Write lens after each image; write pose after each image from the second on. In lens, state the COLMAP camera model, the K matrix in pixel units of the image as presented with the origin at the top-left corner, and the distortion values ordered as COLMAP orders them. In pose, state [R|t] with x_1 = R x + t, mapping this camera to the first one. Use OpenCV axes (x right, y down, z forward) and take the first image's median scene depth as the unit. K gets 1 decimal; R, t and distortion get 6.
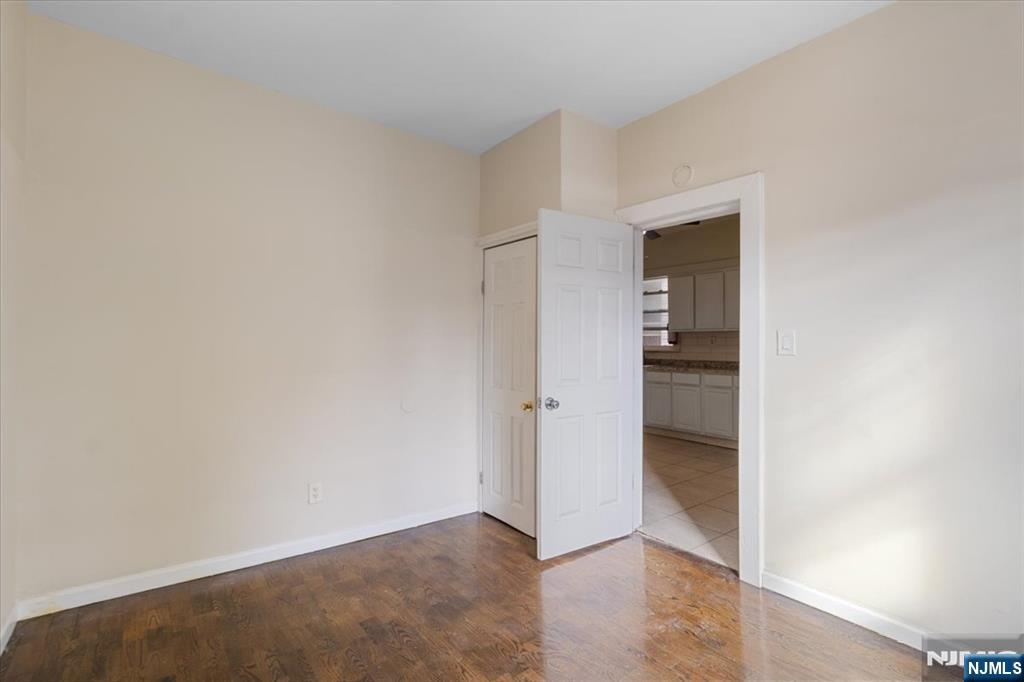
lens RADIAL K [[476.8, 0, 512.0], [0, 476.8, 341.0], [0, 0, 1]] dist [0.001037, 0.000030]
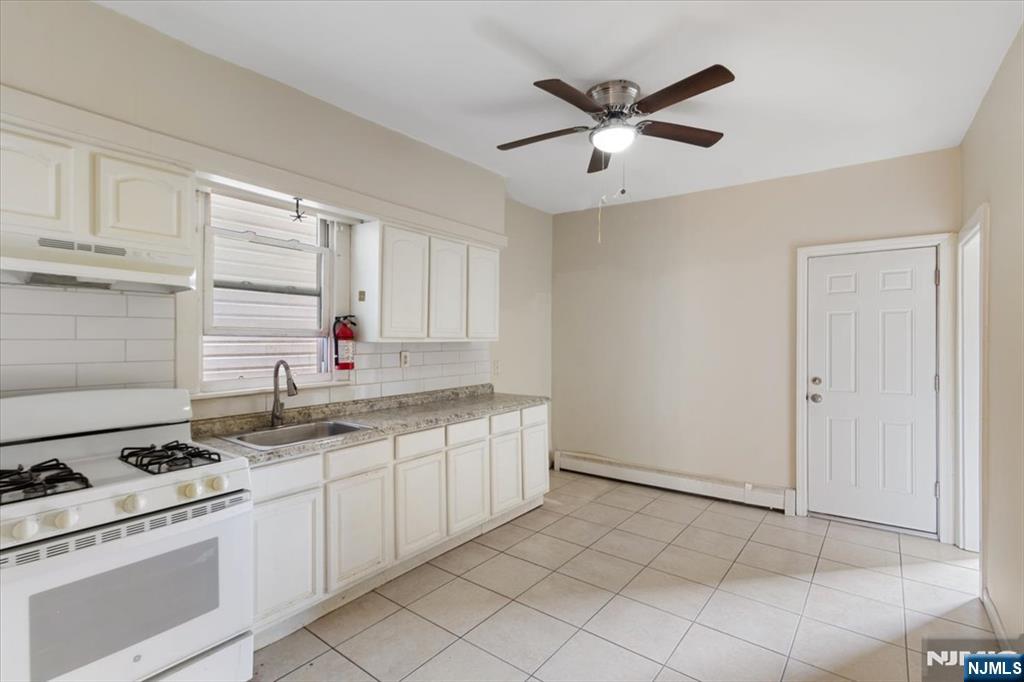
lens RADIAL K [[476.8, 0, 512.0], [0, 476.8, 341.0], [0, 0, 1]] dist [0.001037, 0.000030]
pose [[-0.277333, -0.005505, 0.960758, -0.153258], [-0.003338, 0.999983, 0.004767, -0.023970], [-0.960768, -0.001885, -0.277347, 1.057456]]
